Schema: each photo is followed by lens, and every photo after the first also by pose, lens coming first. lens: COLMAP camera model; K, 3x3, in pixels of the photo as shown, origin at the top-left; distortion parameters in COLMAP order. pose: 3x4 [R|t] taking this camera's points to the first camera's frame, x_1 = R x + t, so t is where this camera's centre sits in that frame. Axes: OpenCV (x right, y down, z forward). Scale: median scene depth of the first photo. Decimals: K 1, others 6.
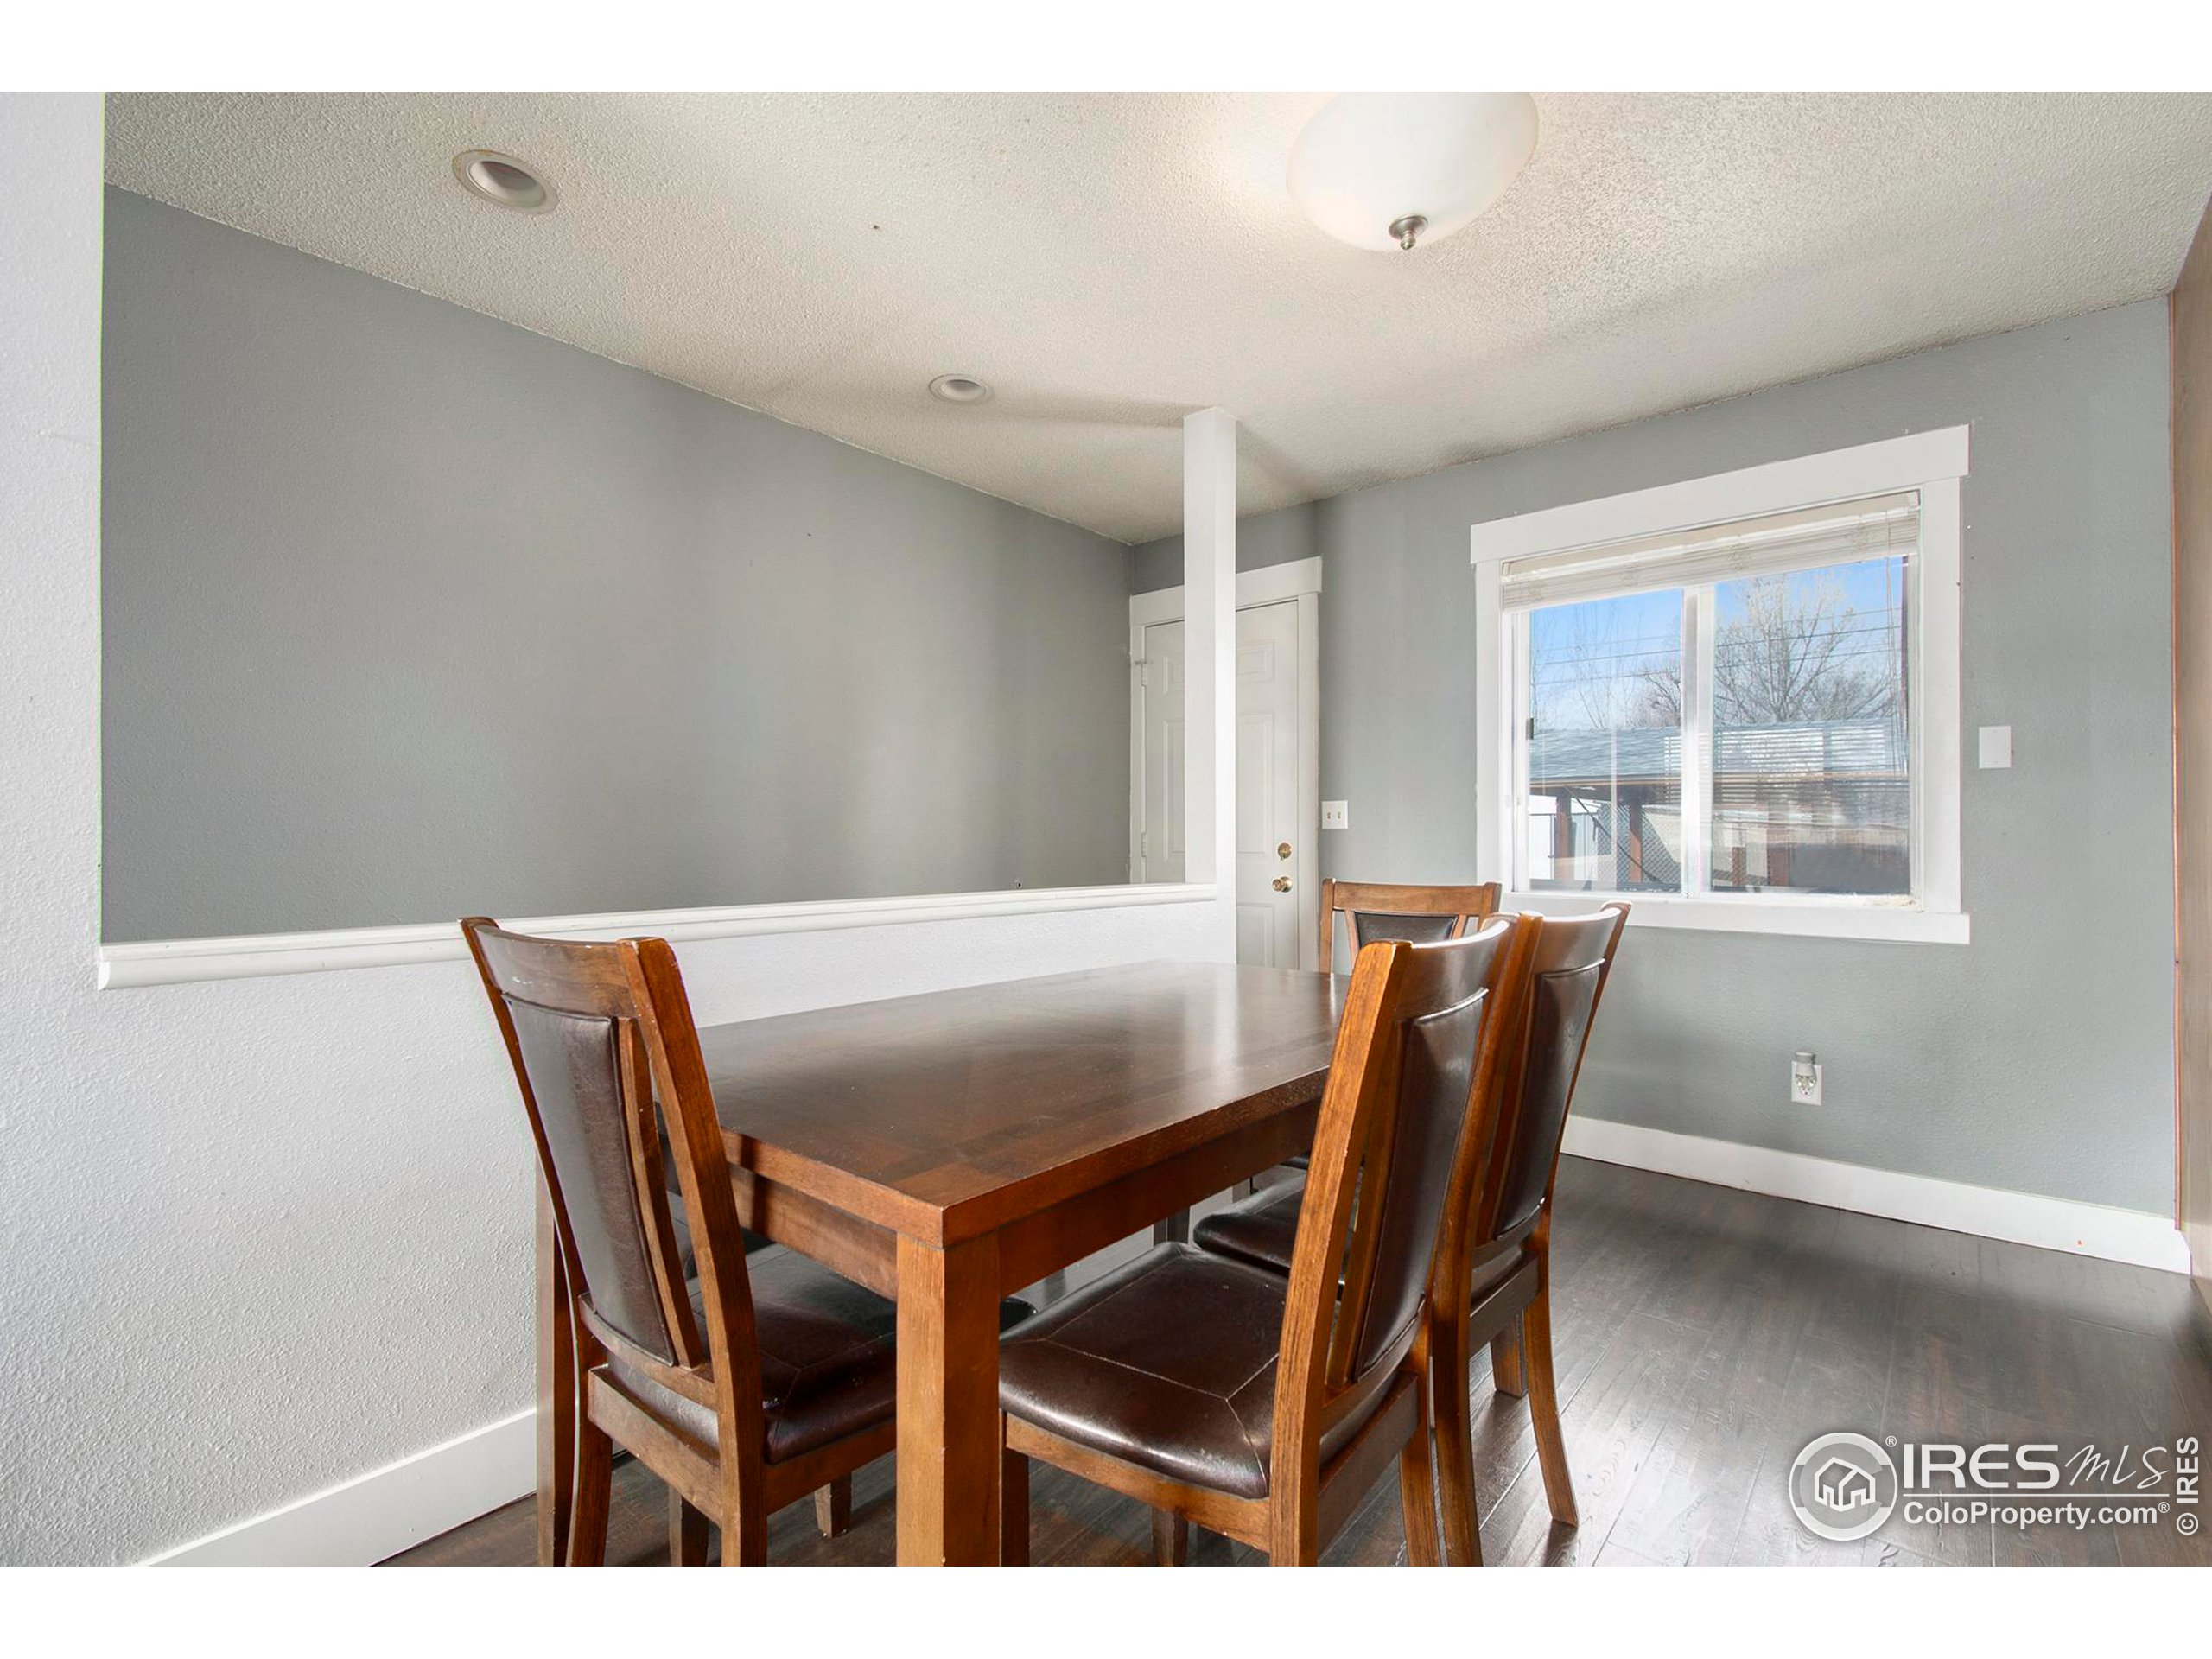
lens RADIAL K [[1004.0, 0, 1109.6], [0, 1004.0, 835.7], [0, 0, 1]] dist [0.029189, -0.000071]
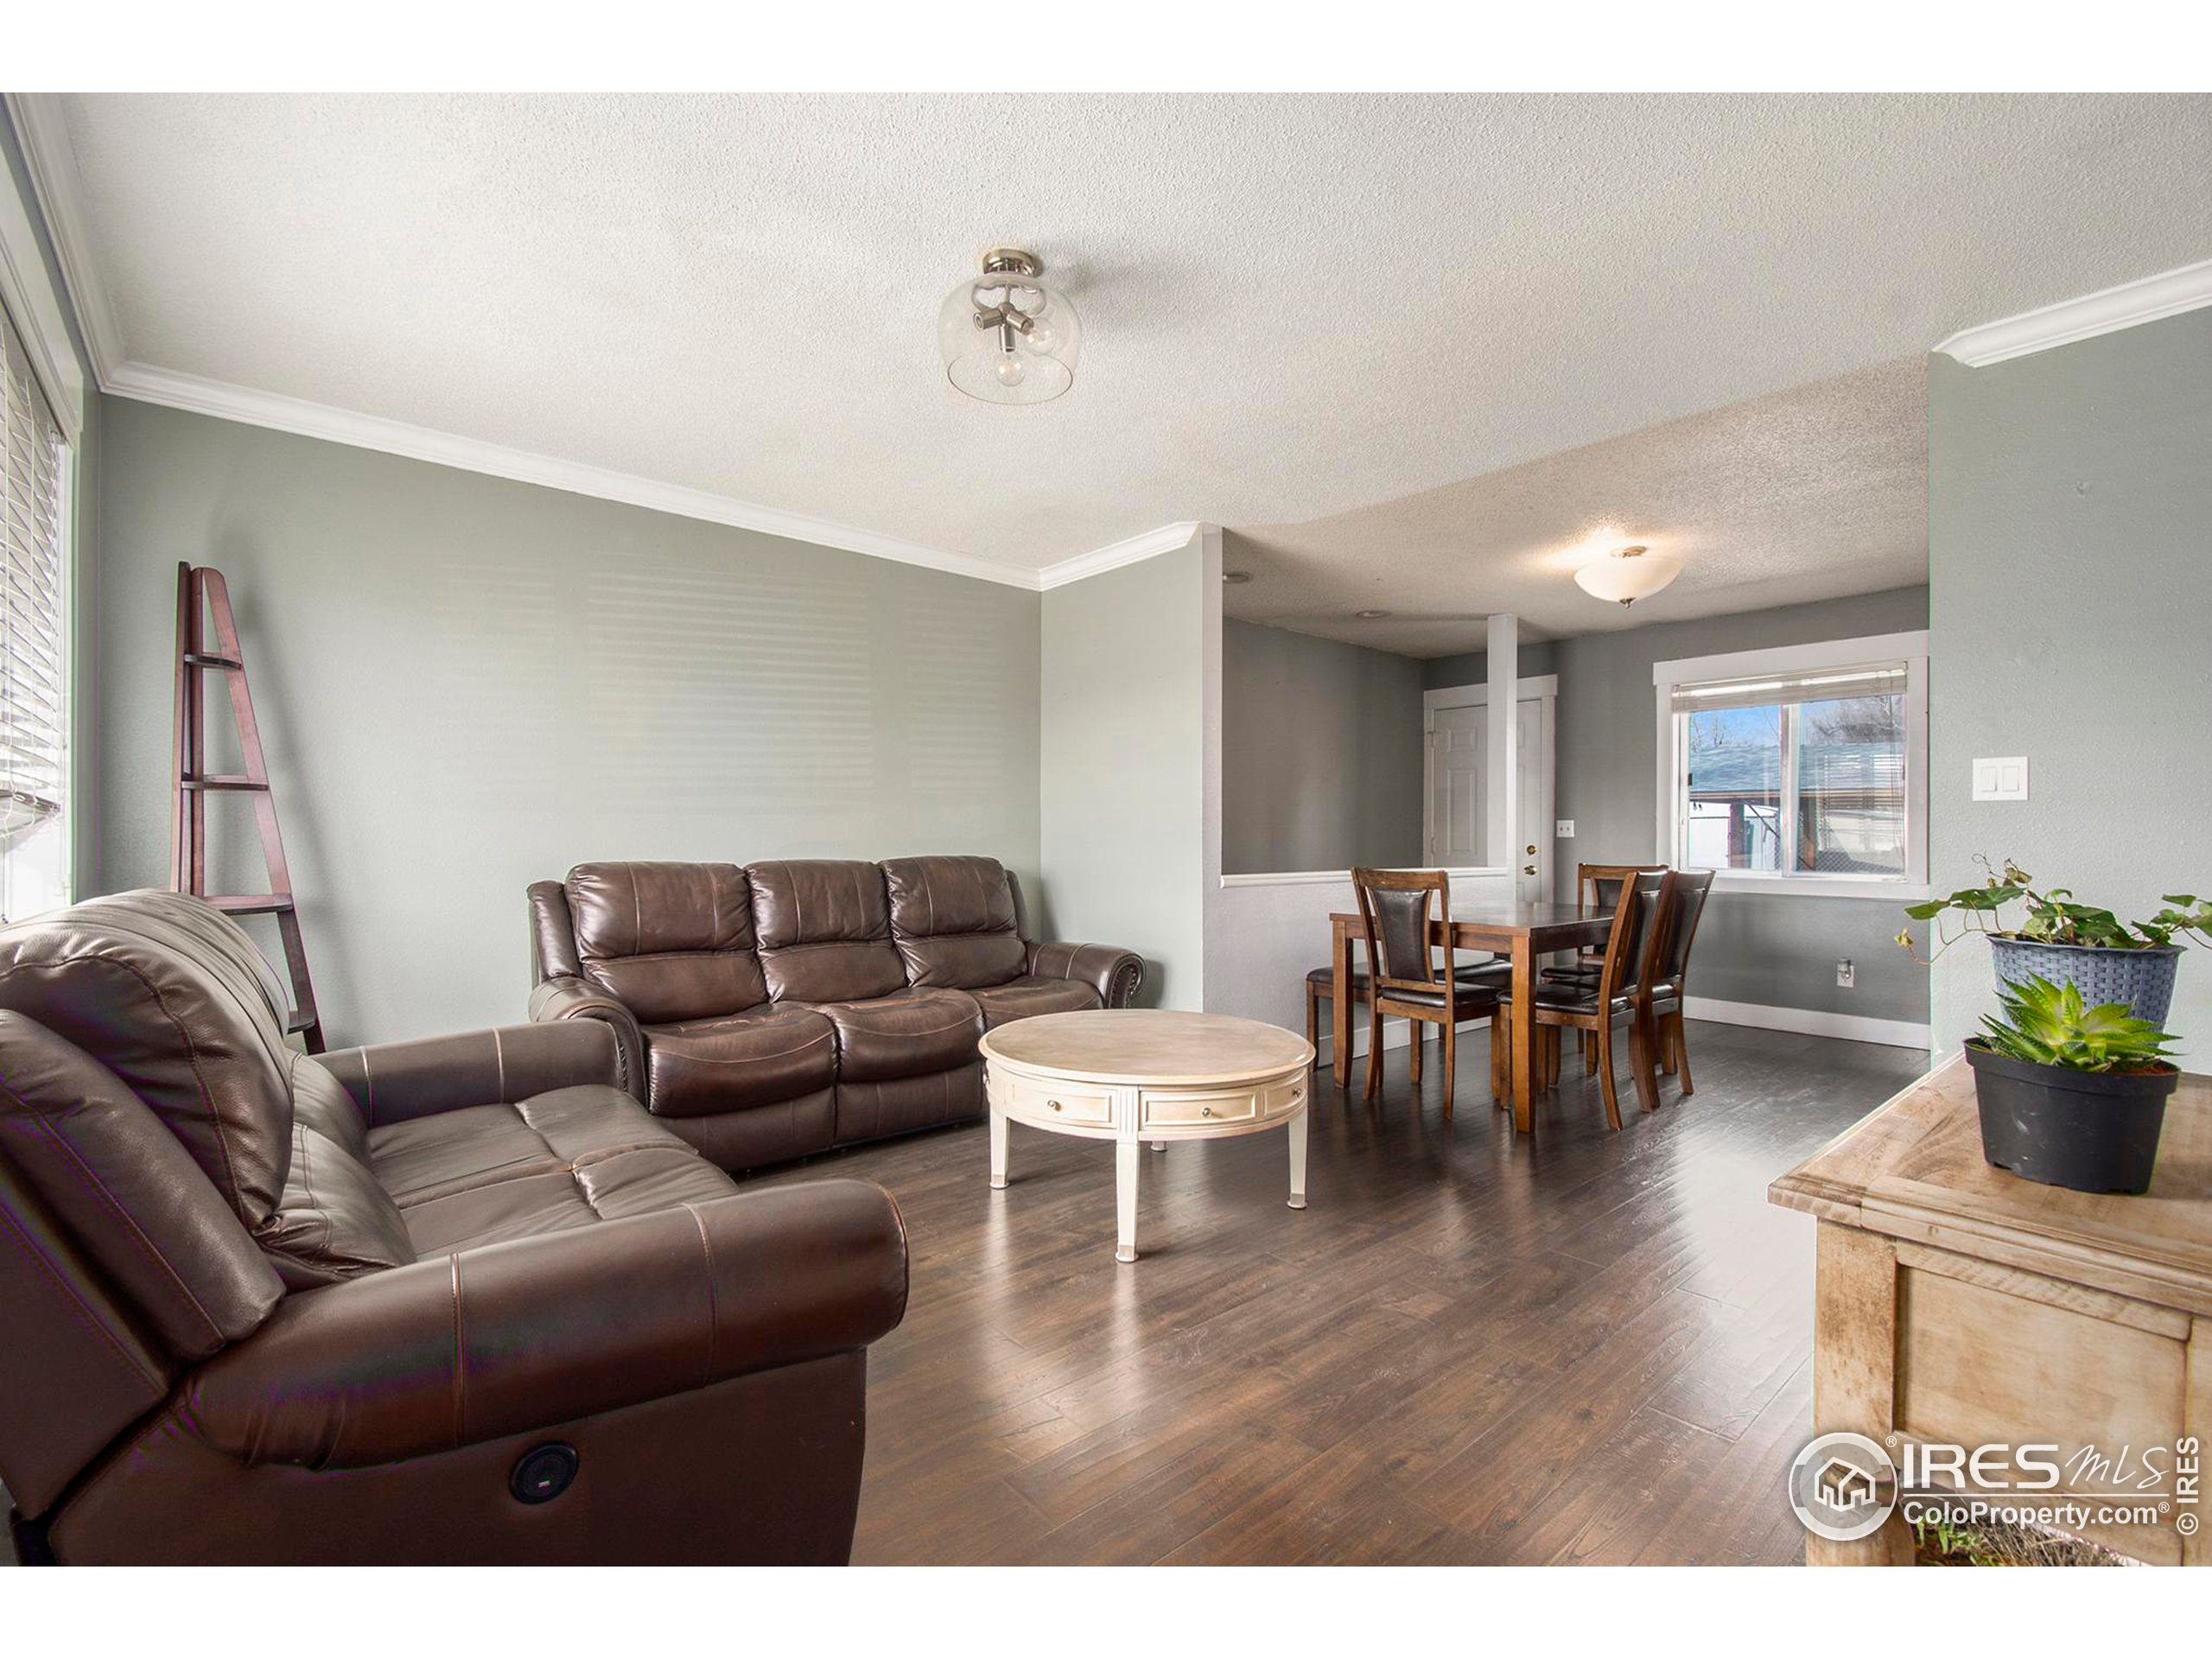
lens RADIAL K [[1004.0, 0, 1101.4], [0, 1004.0, 830.4], [0, 0, 1]] dist [0.029189, -0.000071]
pose [[0.988642, 0.004497, -0.150223, -0.305527], [-0.004652, 0.999989, -0.000679, -0.013872], [0.150219, 0.001370, 0.988652, -0.831013]]
